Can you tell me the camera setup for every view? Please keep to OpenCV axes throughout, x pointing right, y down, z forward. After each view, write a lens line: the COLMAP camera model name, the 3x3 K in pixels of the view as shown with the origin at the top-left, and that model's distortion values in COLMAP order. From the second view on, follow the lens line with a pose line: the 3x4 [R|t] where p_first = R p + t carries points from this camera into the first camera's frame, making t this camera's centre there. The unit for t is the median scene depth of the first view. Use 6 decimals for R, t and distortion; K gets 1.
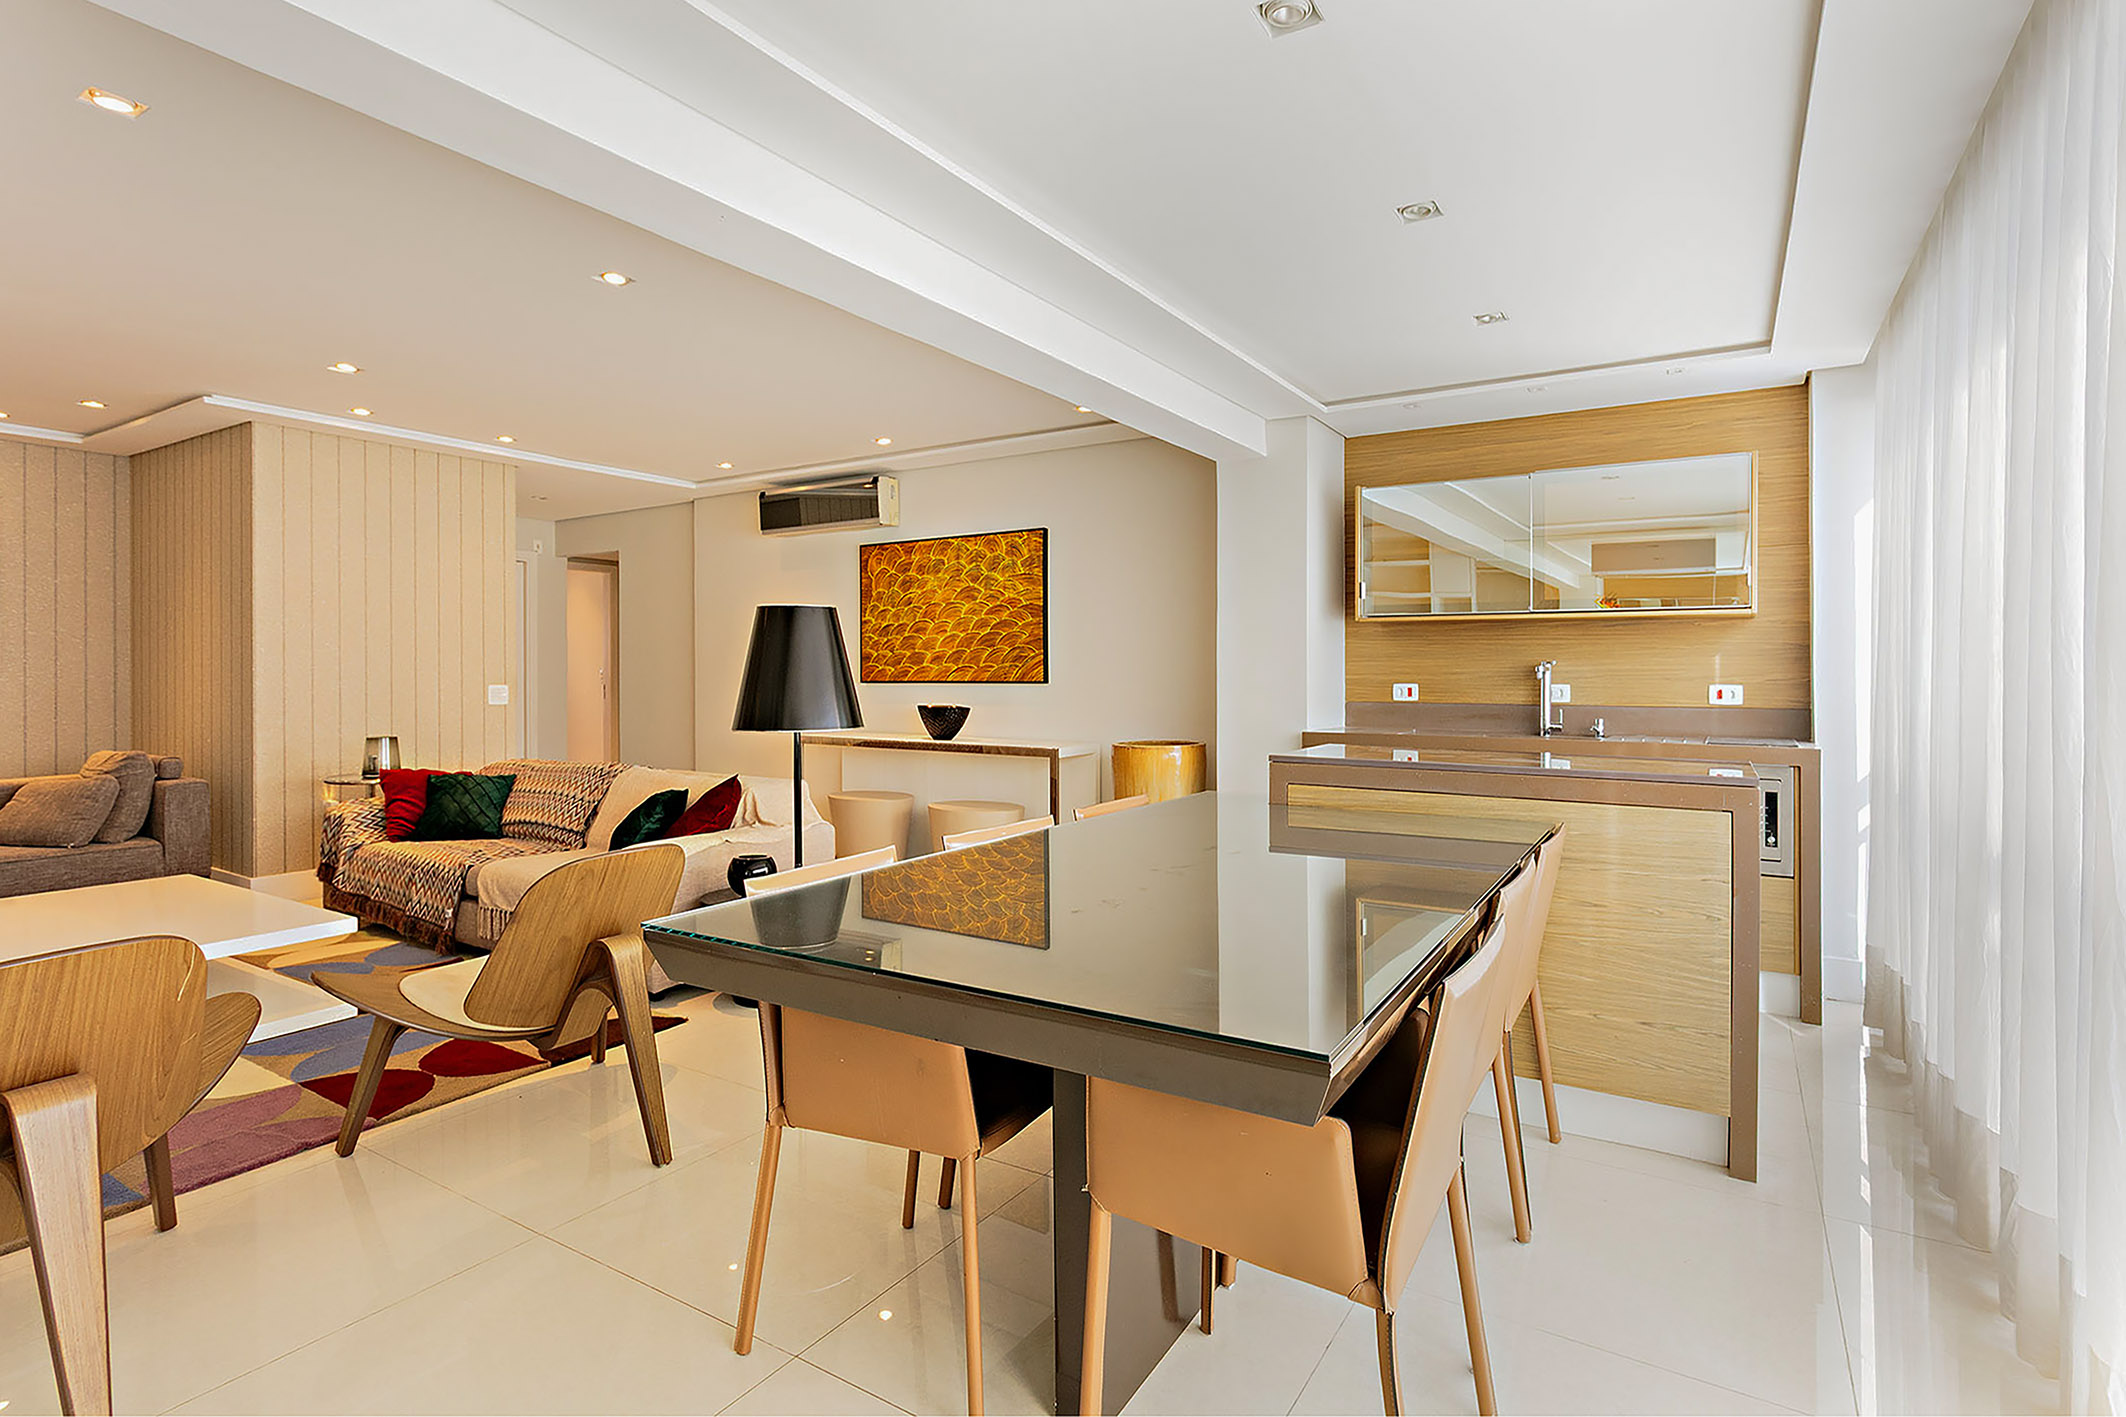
lens RADIAL K [[1037.9, 0, 1068.3], [0, 1037.9, 680.1], [0, 0, 1]] dist [0.001331, 0.000949]
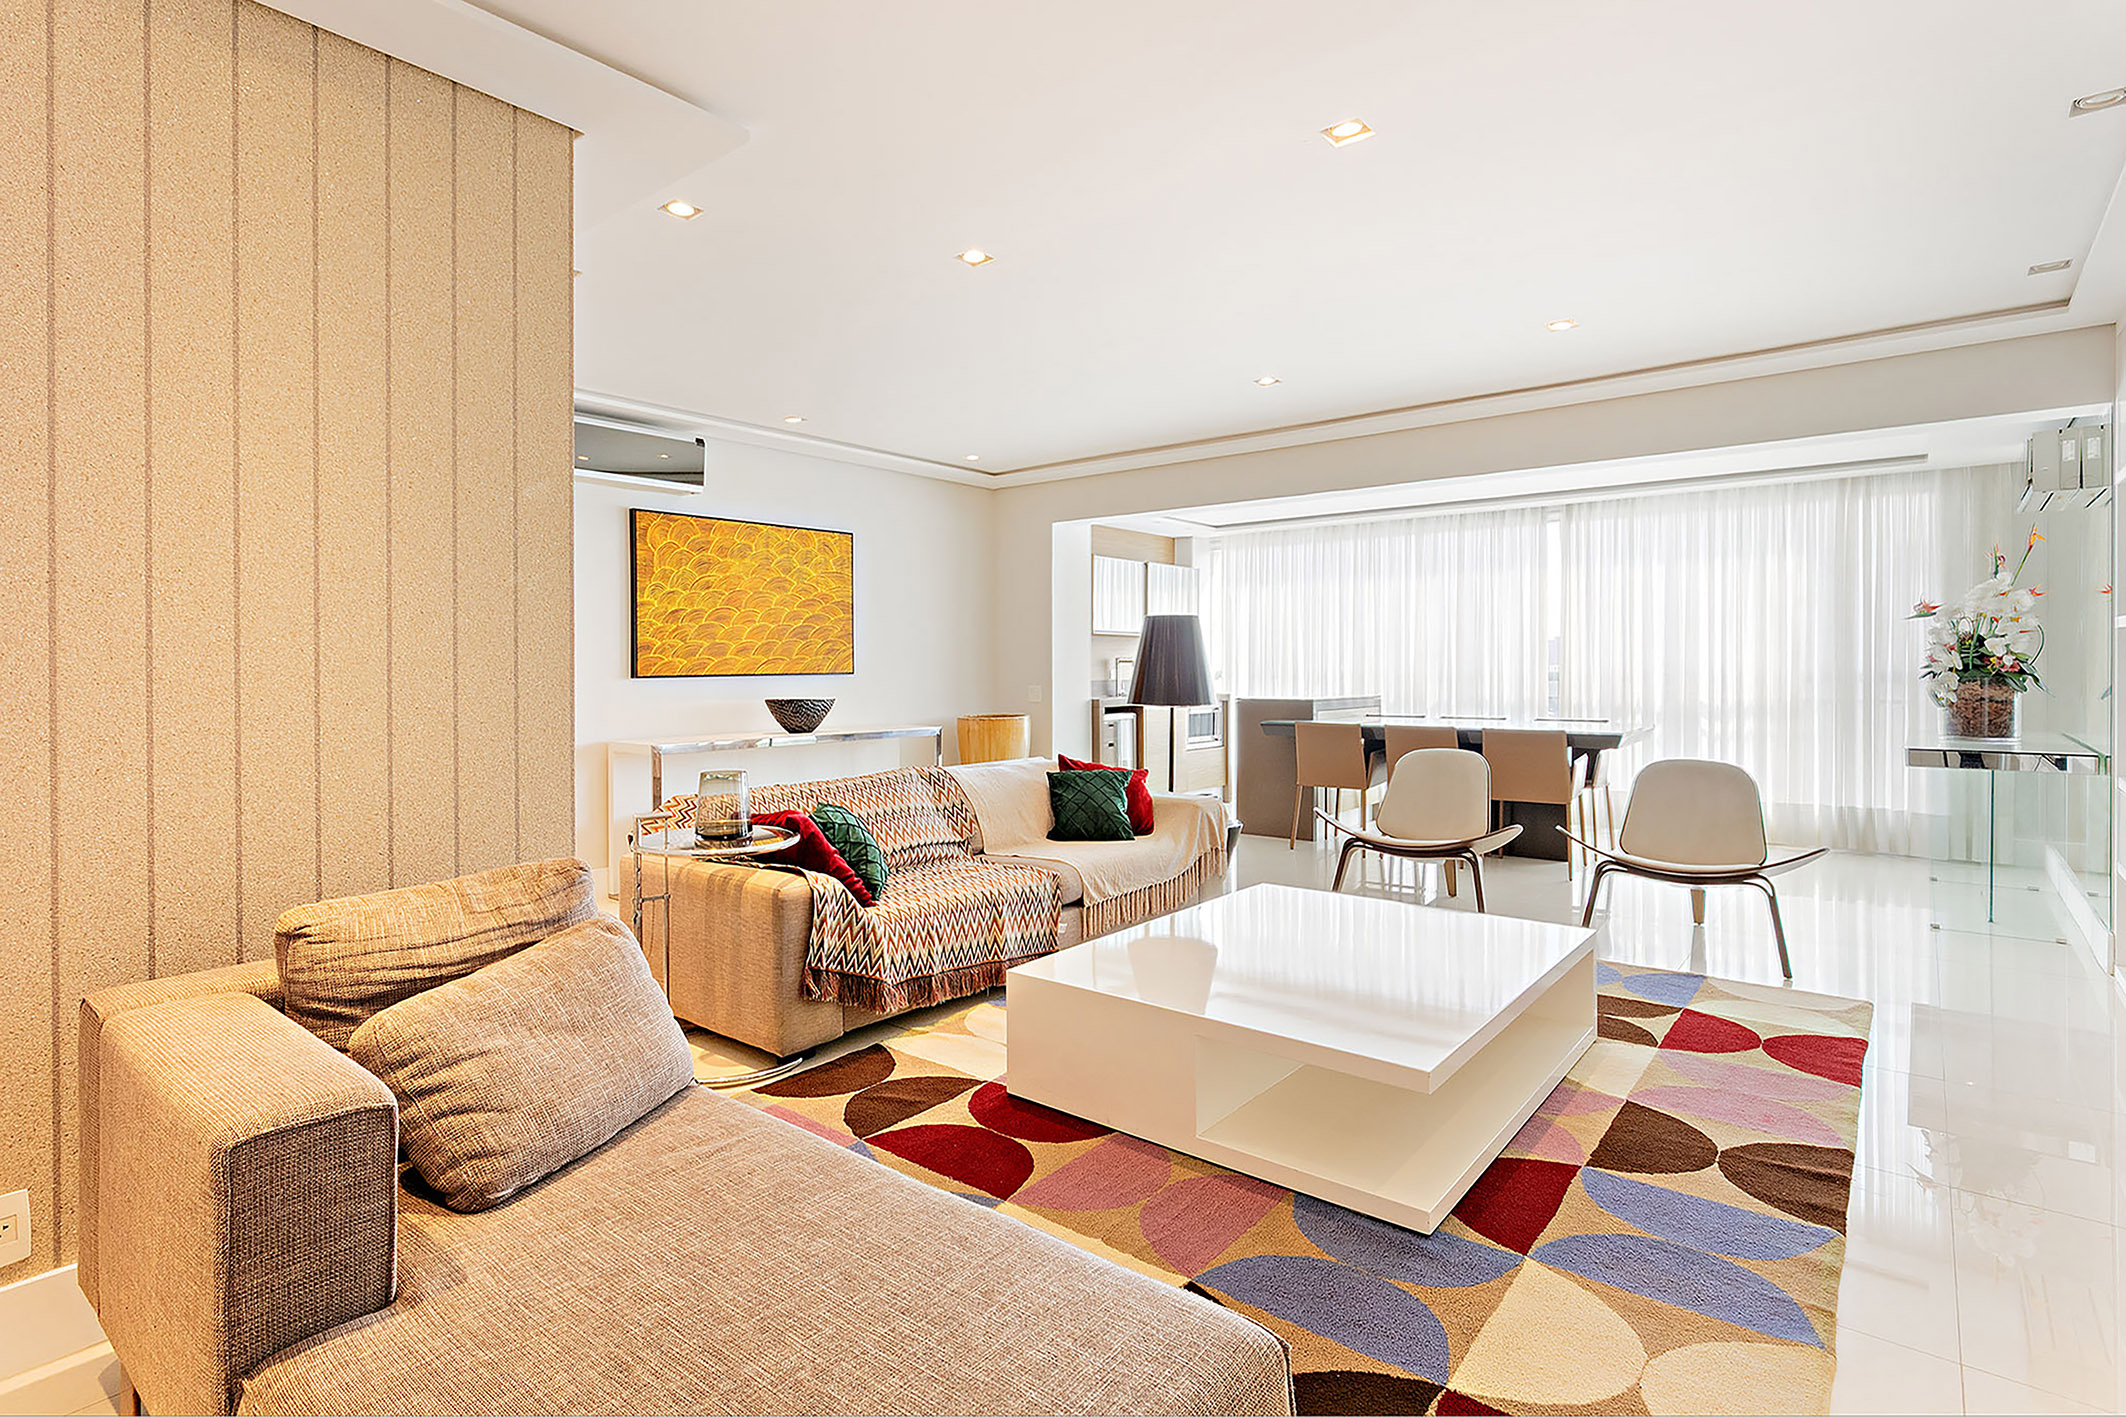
lens RADIAL K [[1058.8, 0, 1059.4], [0, 1058.8, 669.7], [0, 0, 1]] dist [-0.001210, 0.000515]
pose [[0.121945, -0.002394, 0.992534, -1.079250], [0.016392, 0.999866, 0.000397, 0.001068], [-0.992402, 0.016221, 0.121968, 0.629655]]
